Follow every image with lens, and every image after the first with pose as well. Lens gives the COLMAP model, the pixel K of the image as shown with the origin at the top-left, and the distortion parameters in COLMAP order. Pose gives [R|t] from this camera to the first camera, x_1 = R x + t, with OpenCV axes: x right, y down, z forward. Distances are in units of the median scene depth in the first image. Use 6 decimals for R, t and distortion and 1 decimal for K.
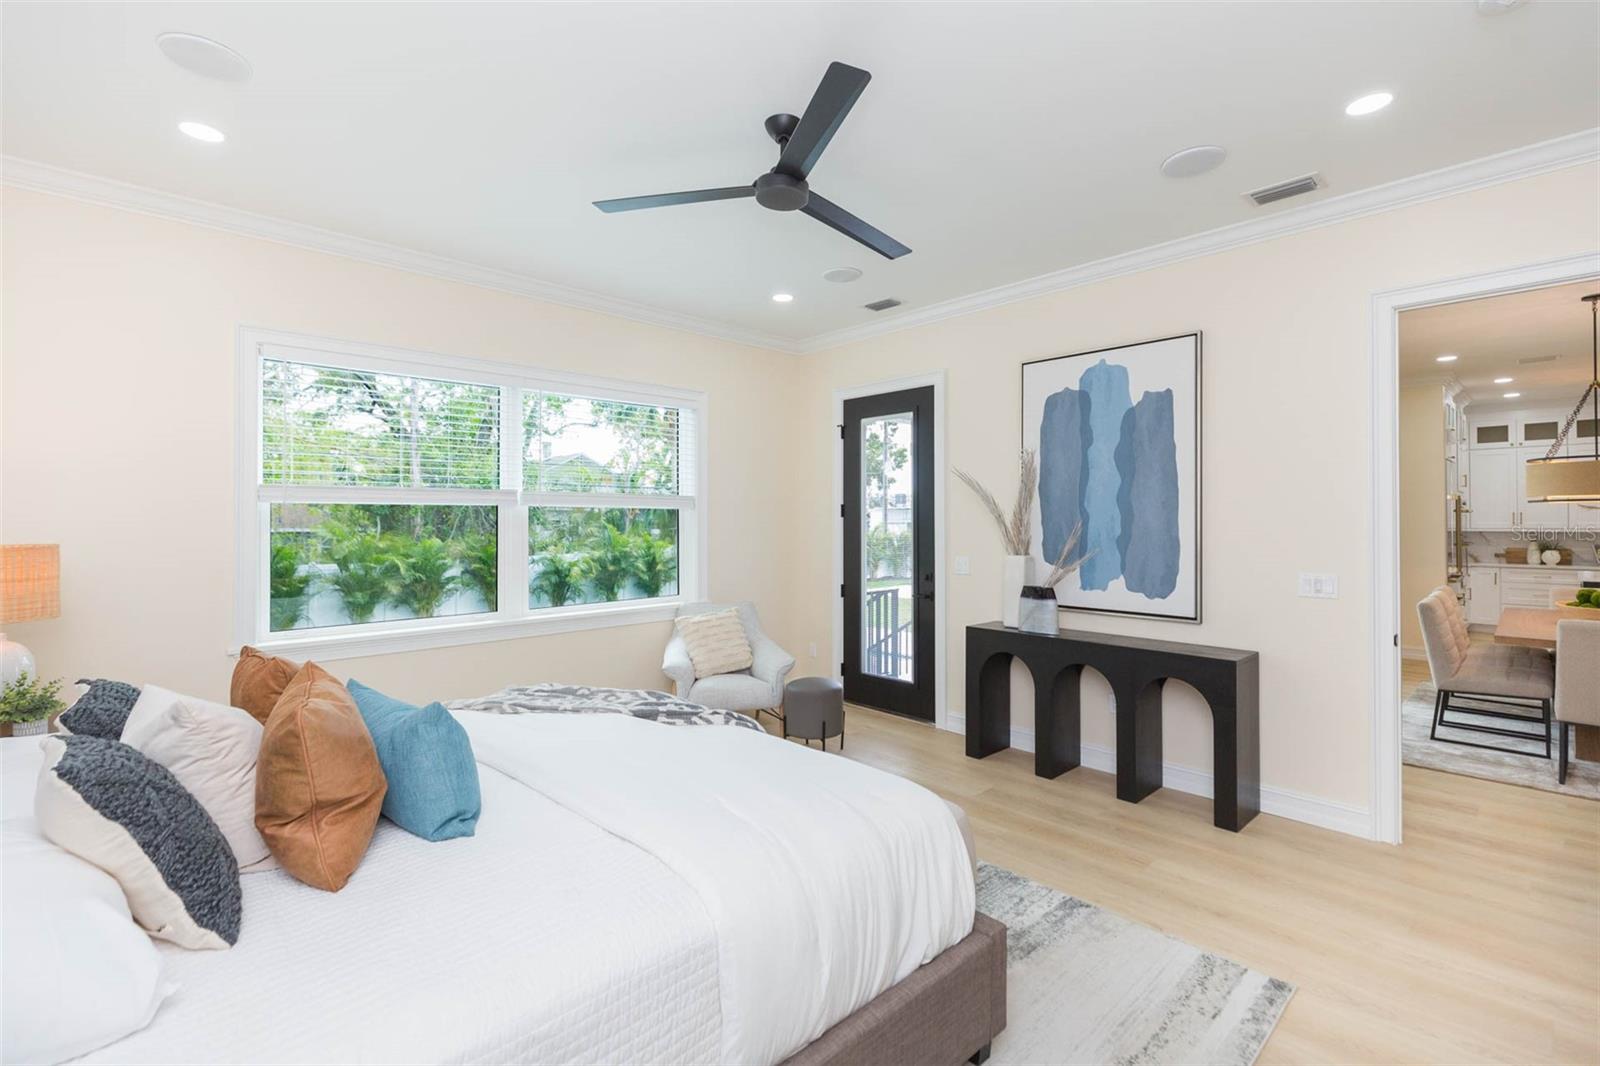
lens RADIAL K [[715.6, 0, 804.1], [0, 715.6, 514.7], [0, 0, 1]] dist [0.002748, 0.000294]
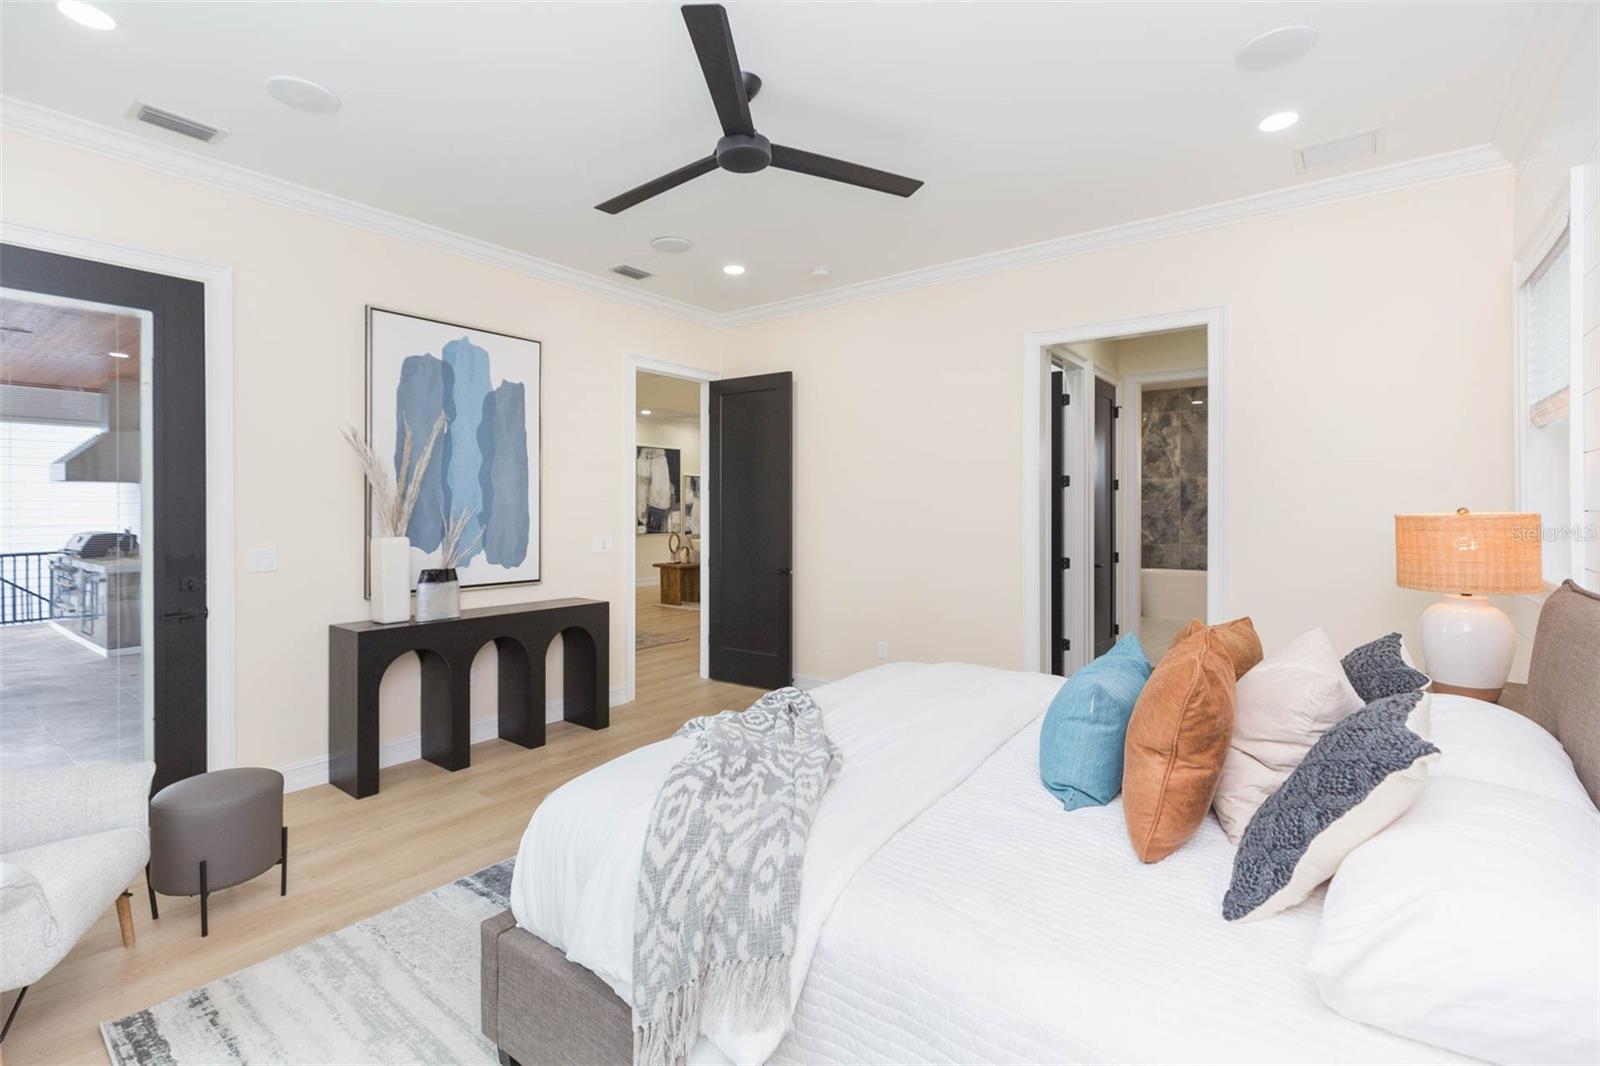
lens RADIAL K [[715.6, 0, 804.1], [0, 715.6, 514.7], [0, 0, 1]] dist [0.002748, 0.000294]
pose [[-0.151295, -0.022092, 0.988242, -0.664307], [-0.019051, 0.999630, 0.019430, 0.003547], [-0.988305, -0.015887, -0.151660, 0.699384]]
